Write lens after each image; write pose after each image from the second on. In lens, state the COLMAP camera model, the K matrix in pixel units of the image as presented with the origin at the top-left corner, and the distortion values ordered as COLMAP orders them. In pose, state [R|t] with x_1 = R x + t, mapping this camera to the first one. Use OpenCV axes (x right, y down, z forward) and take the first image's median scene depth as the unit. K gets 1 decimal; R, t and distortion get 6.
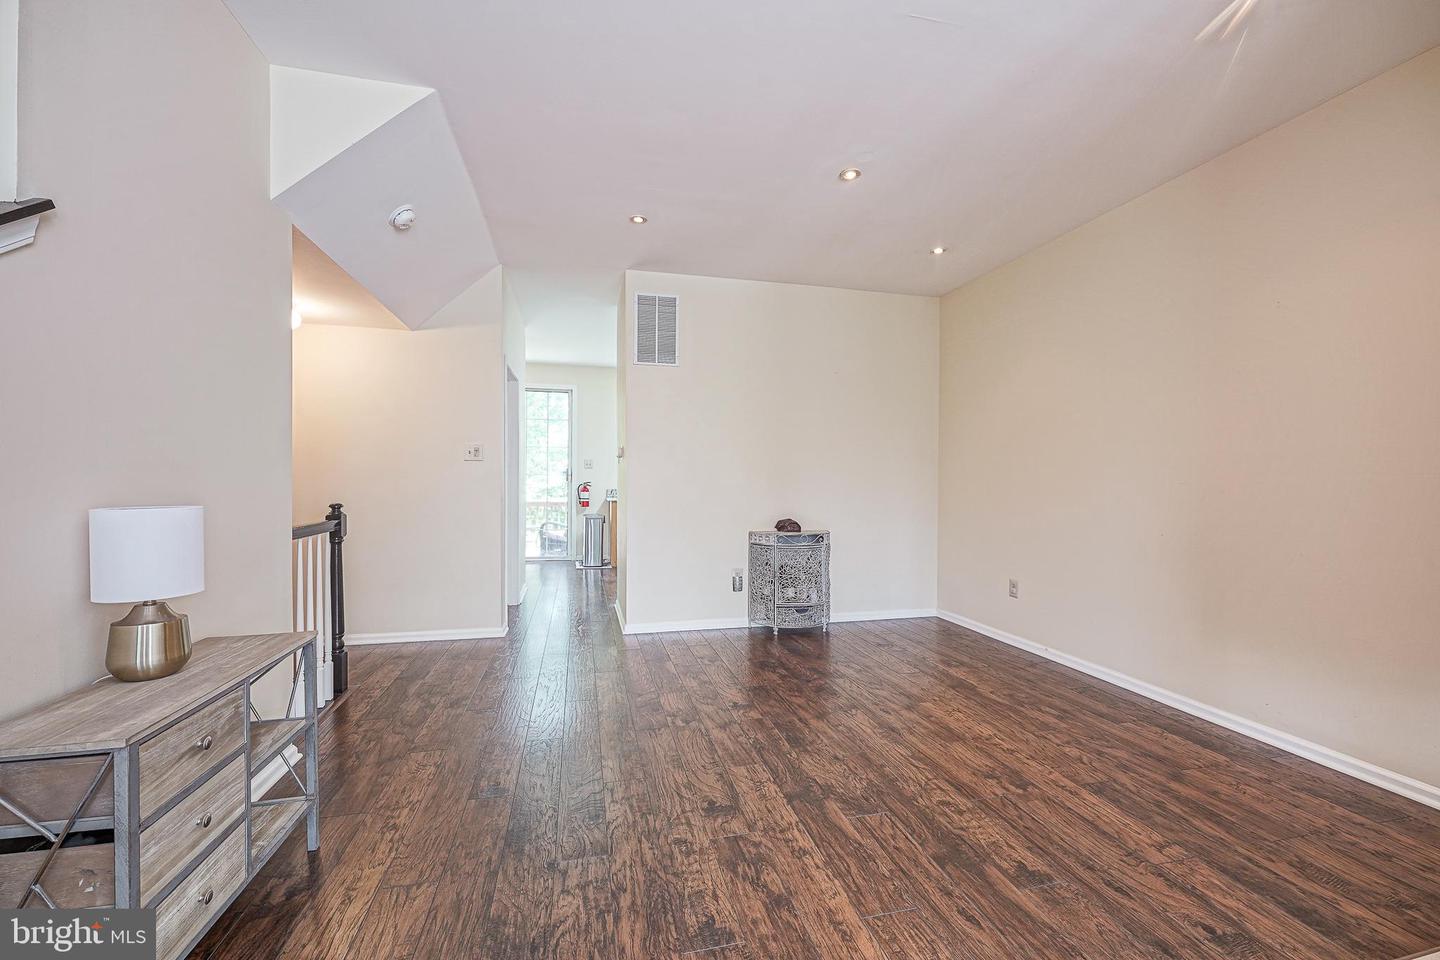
lens RADIAL K [[590.3, 0, 720.7], [0, 590.3, 488.3], [0, 0, 1]] dist [0.000331, 0.000238]
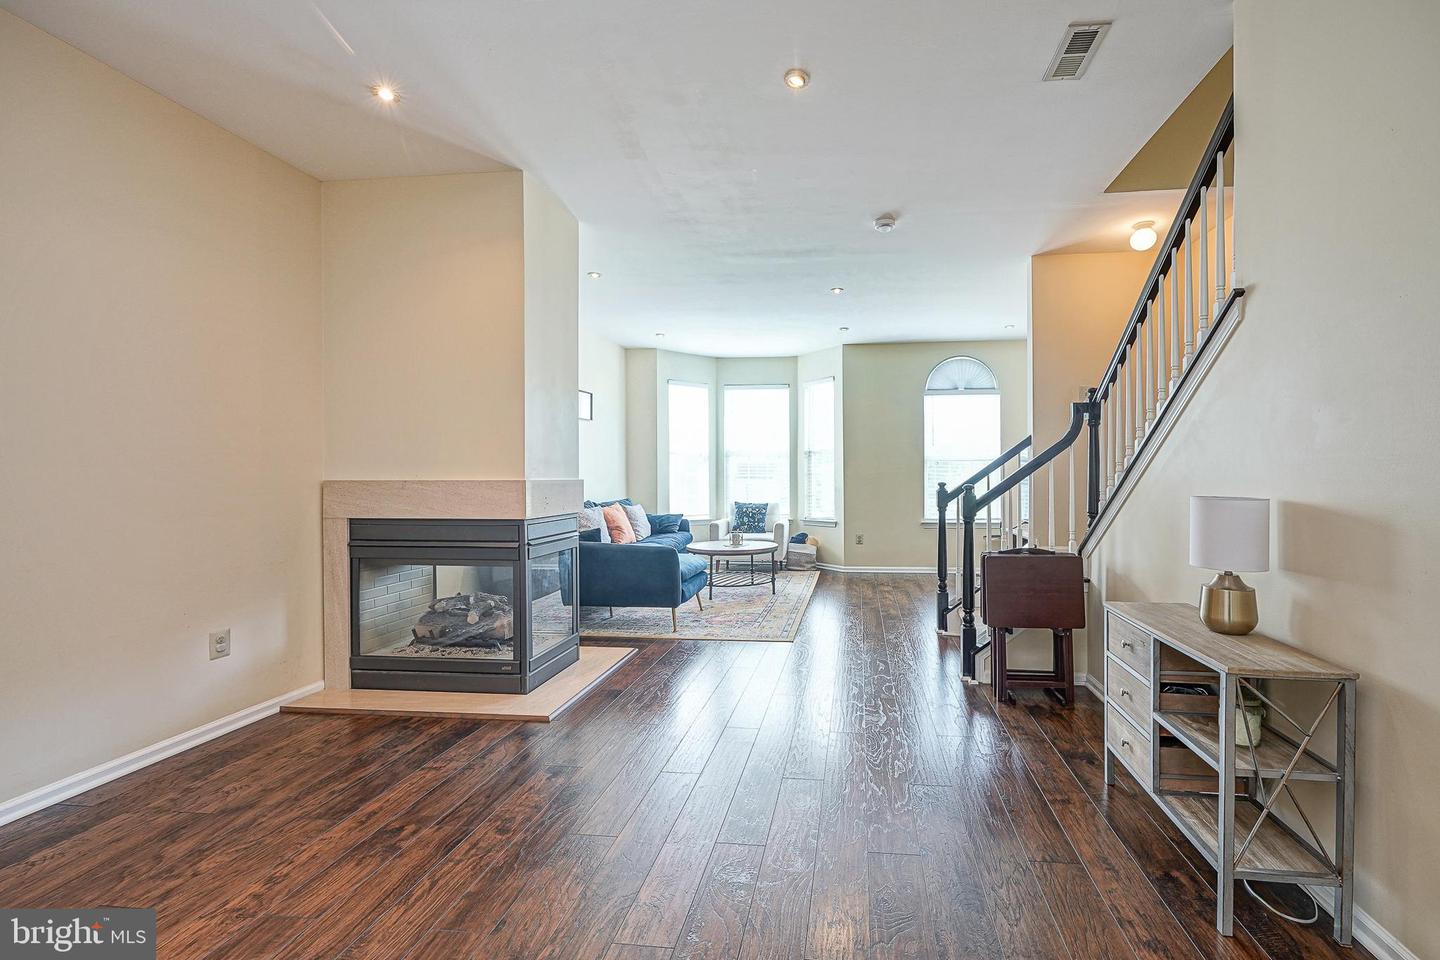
lens RADIAL K [[590.3, 0, 720.7], [0, 590.3, 488.3], [0, 0, 1]] dist [0.000331, 0.000238]
pose [[-0.897128, -0.006724, 0.441719, -0.307448], [0.009341, 0.999372, 0.034183, -0.030733], [-0.441671, 0.034793, -0.896502, 1.533285]]
